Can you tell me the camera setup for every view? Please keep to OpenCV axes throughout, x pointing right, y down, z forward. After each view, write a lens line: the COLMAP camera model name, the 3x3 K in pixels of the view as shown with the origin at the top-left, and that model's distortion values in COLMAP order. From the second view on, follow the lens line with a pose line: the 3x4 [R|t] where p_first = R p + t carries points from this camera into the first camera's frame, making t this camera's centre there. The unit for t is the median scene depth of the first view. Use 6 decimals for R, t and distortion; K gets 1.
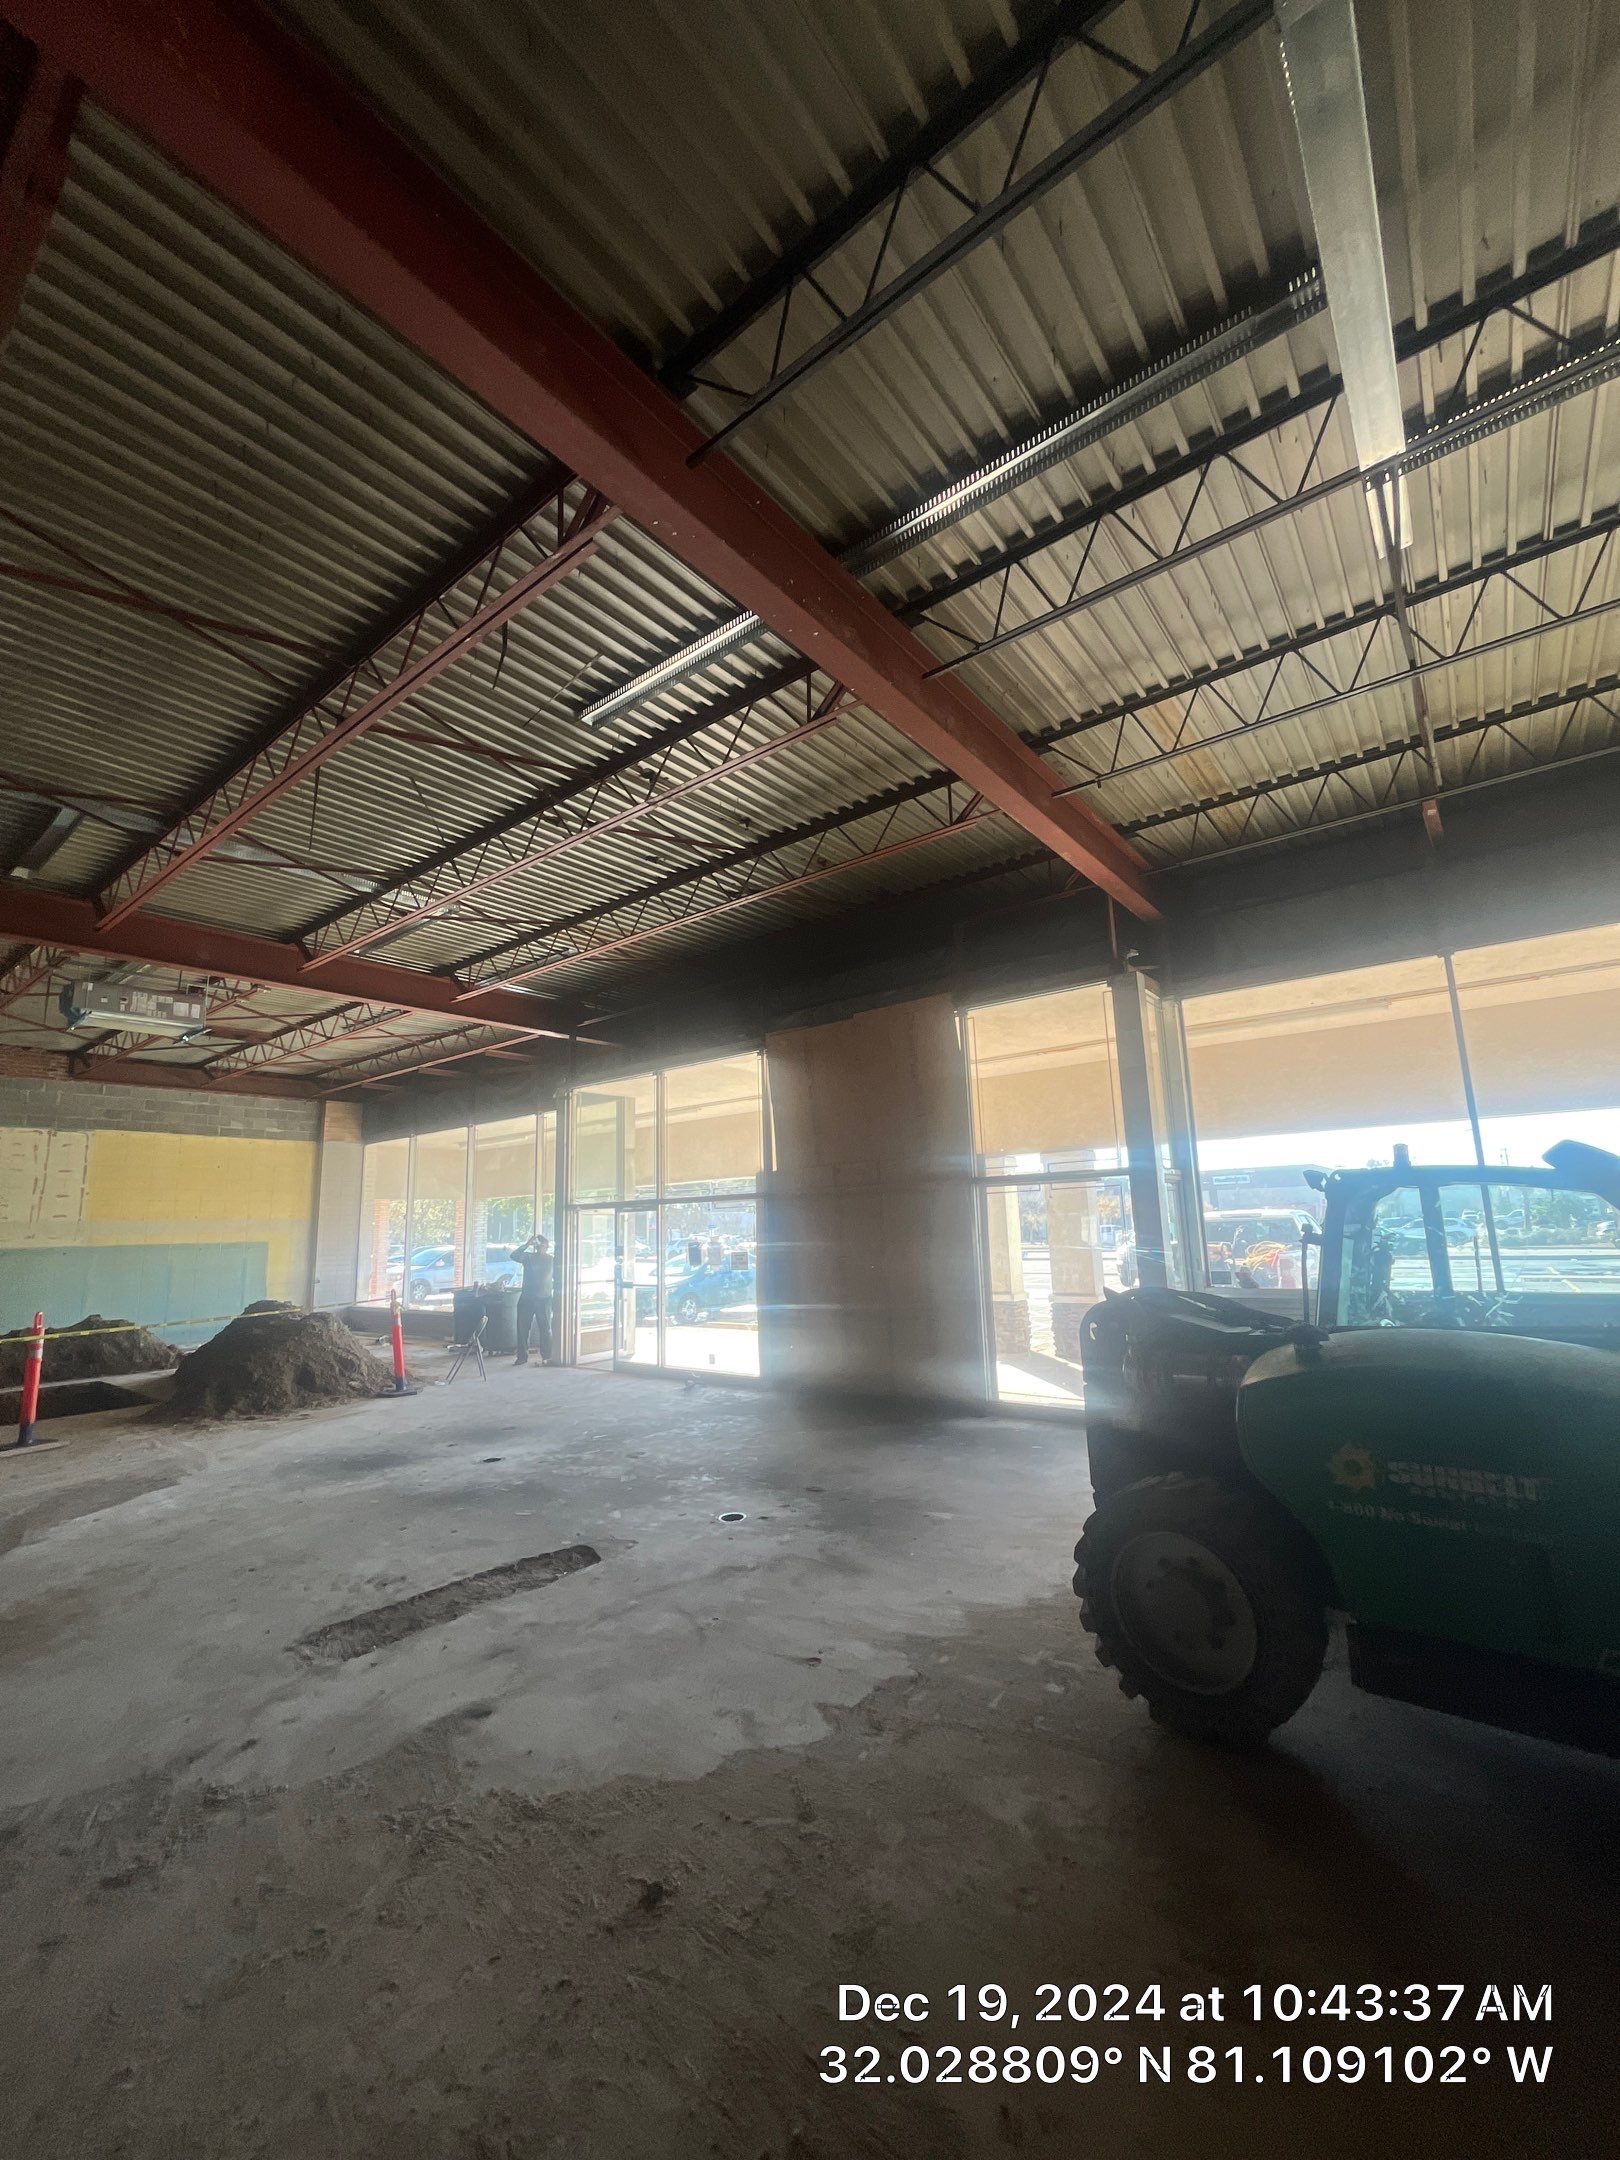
lens RADIAL K [[864.8, 0, 798.8], [0, 864.8, 1085.9], [0, 0, 1]] dist [-0.002668, -0.000230]
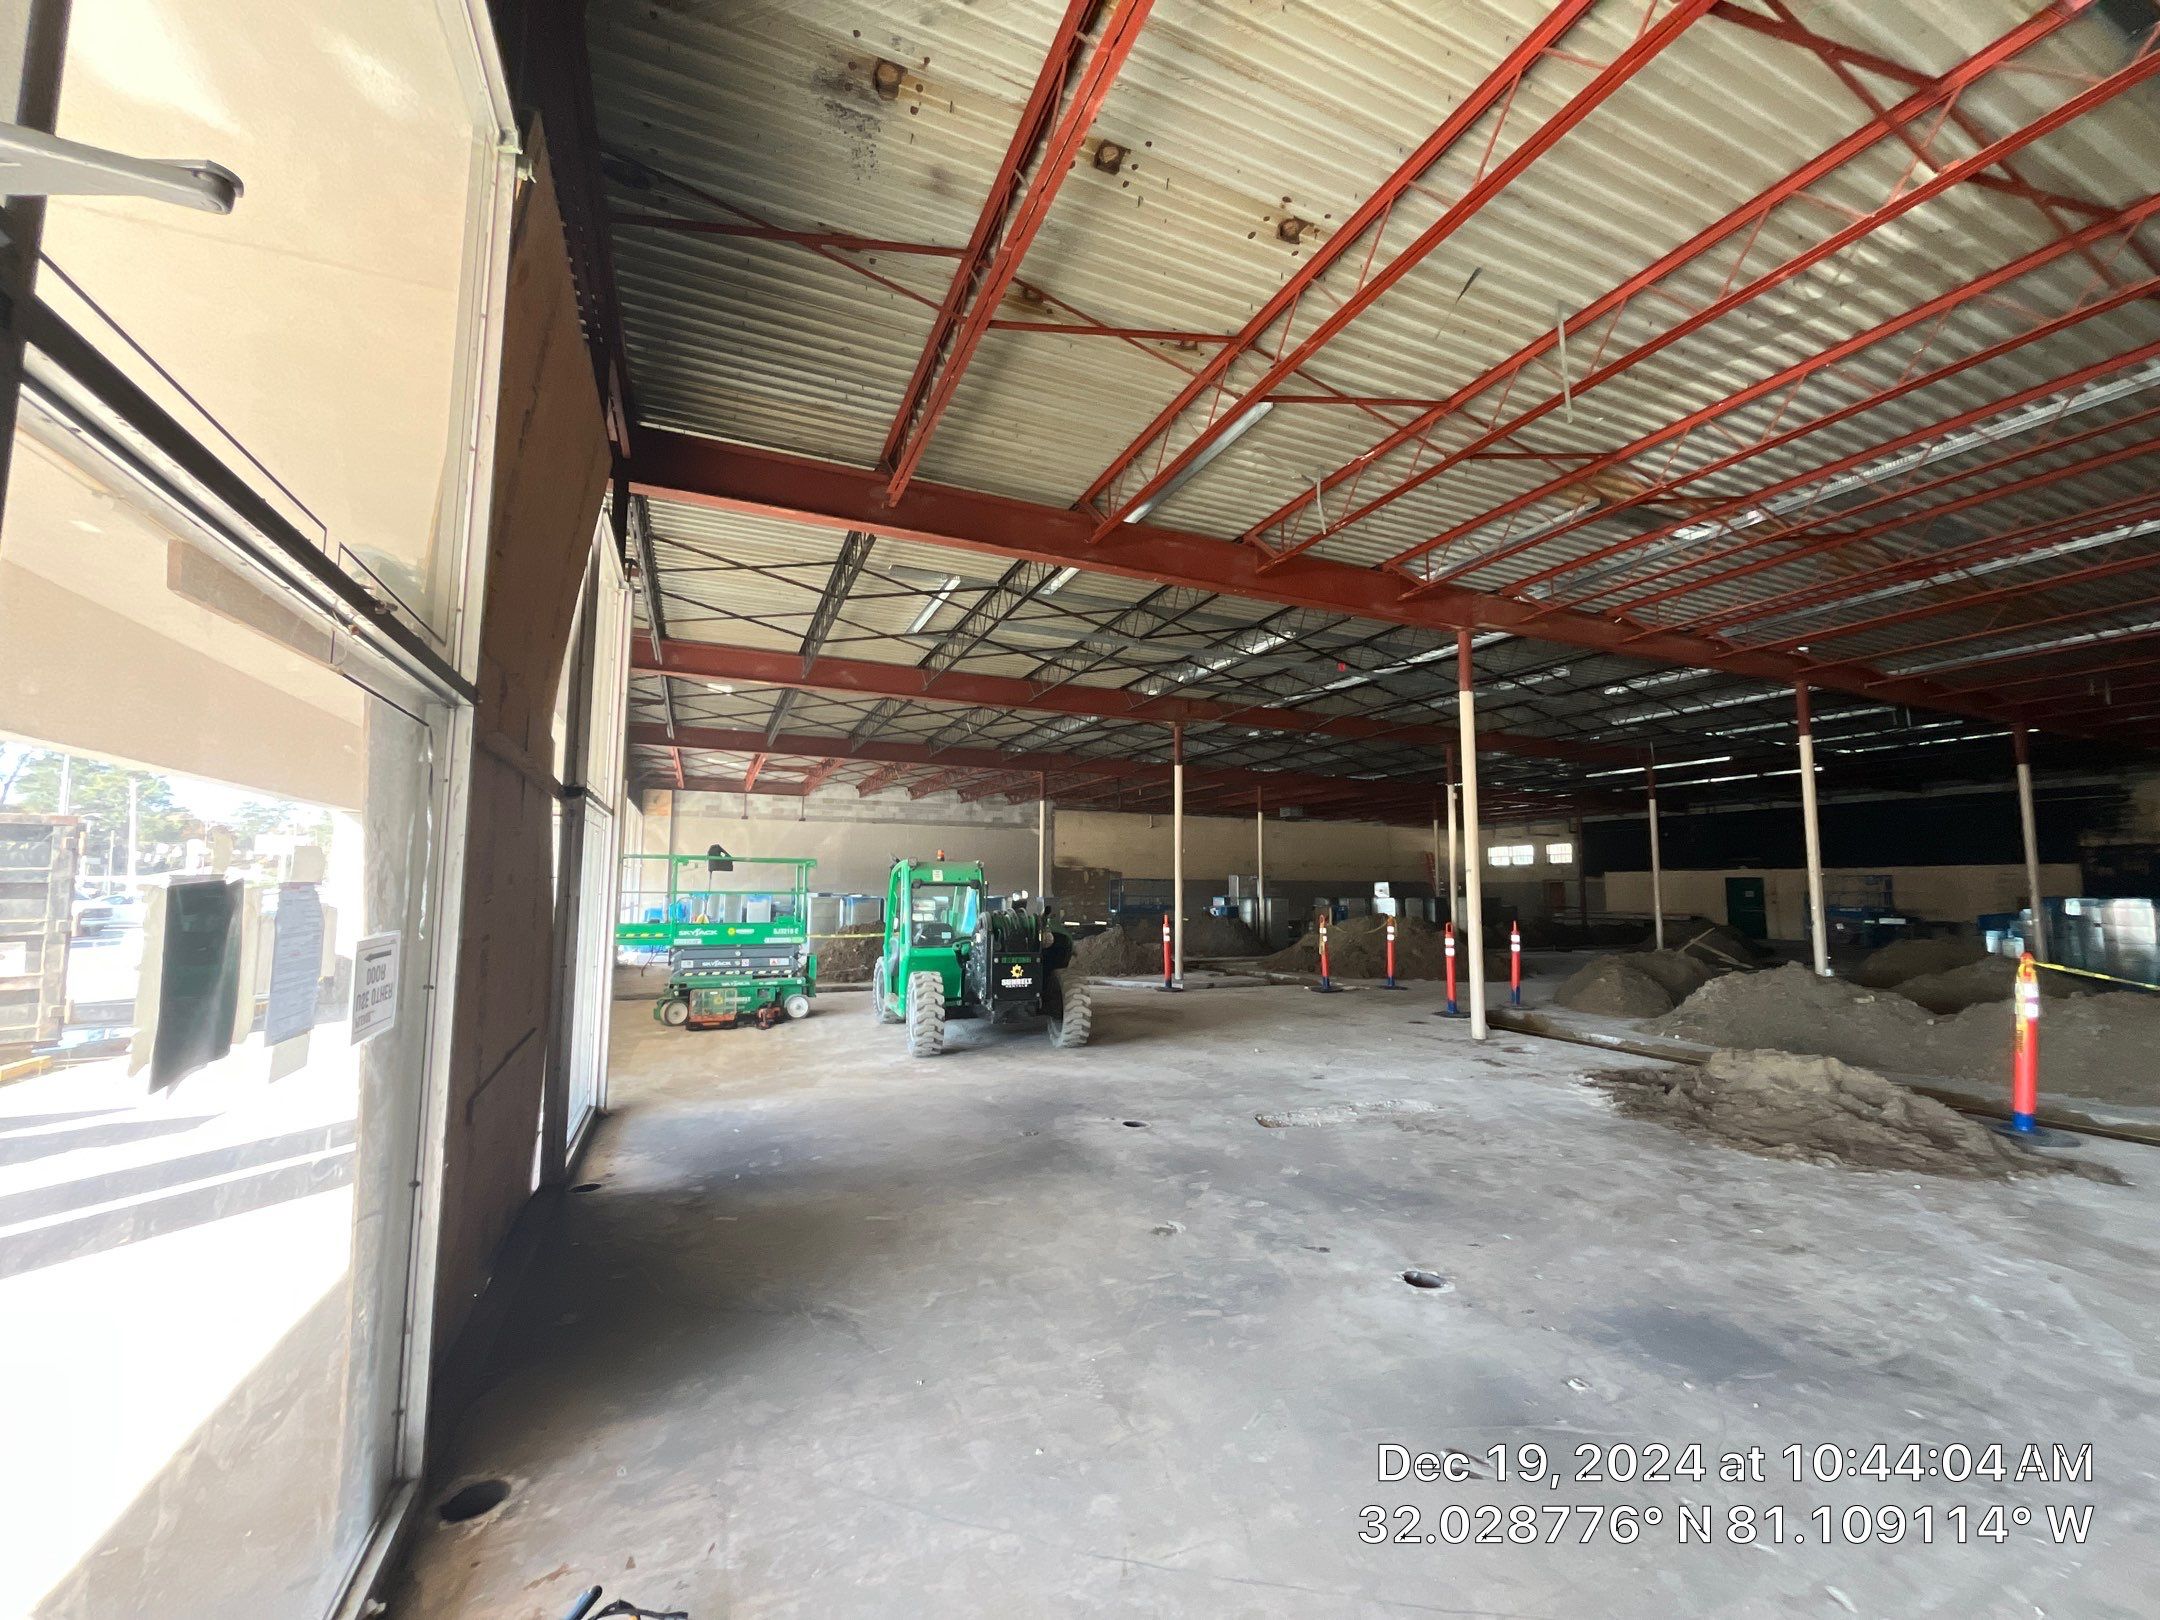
lens RADIAL K [[864.8, 0, 1085.8], [0, 864.8, 811.0], [0, 0, 1]] dist [-0.002668, -0.000230]
pose [[-0.878769, 0.071800, 0.471815, -0.647663], [-0.053390, 0.967622, -0.246692, 0.432303], [-0.474251, -0.241975, -0.846483, 2.318270]]
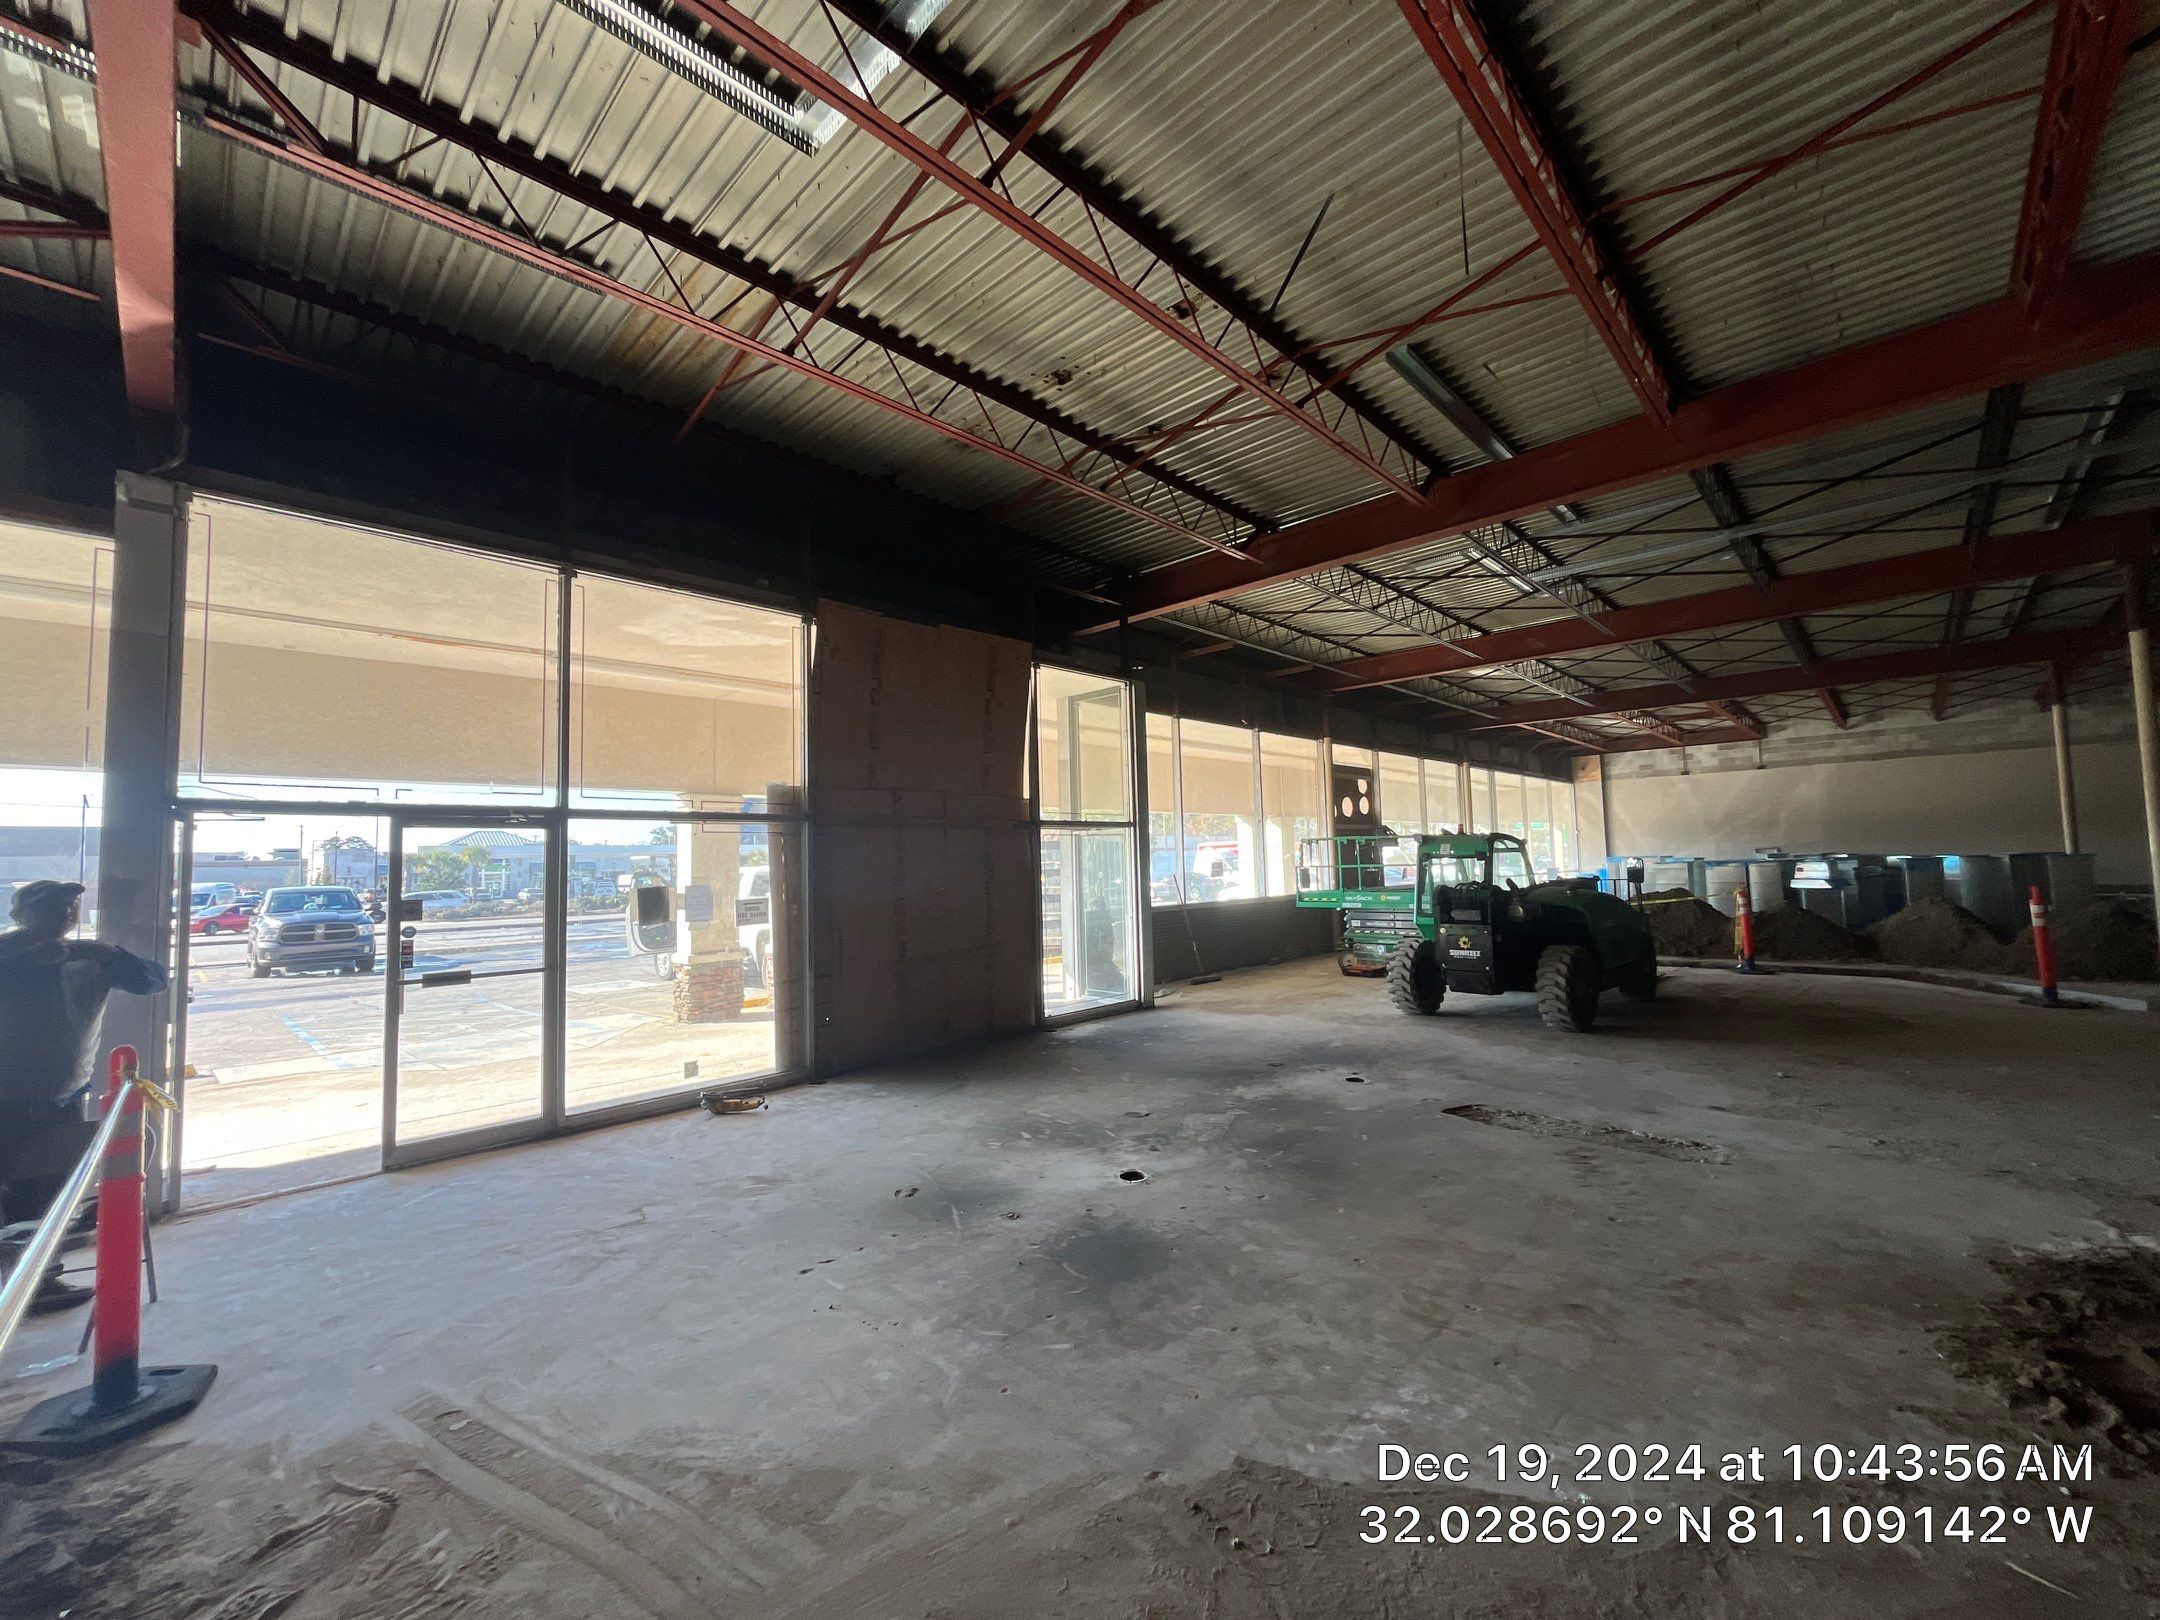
lens RADIAL K [[864.8, 0, 1085.5], [0, 864.8, 800.1], [0, 0, 1]] dist [-0.002668, -0.000230]
pose [[0.097722, 0.103177, 0.989851, -1.537761], [-0.137606, 0.986459, -0.089239, 0.300692], [-0.985655, -0.127489, 0.110597, 1.445943]]
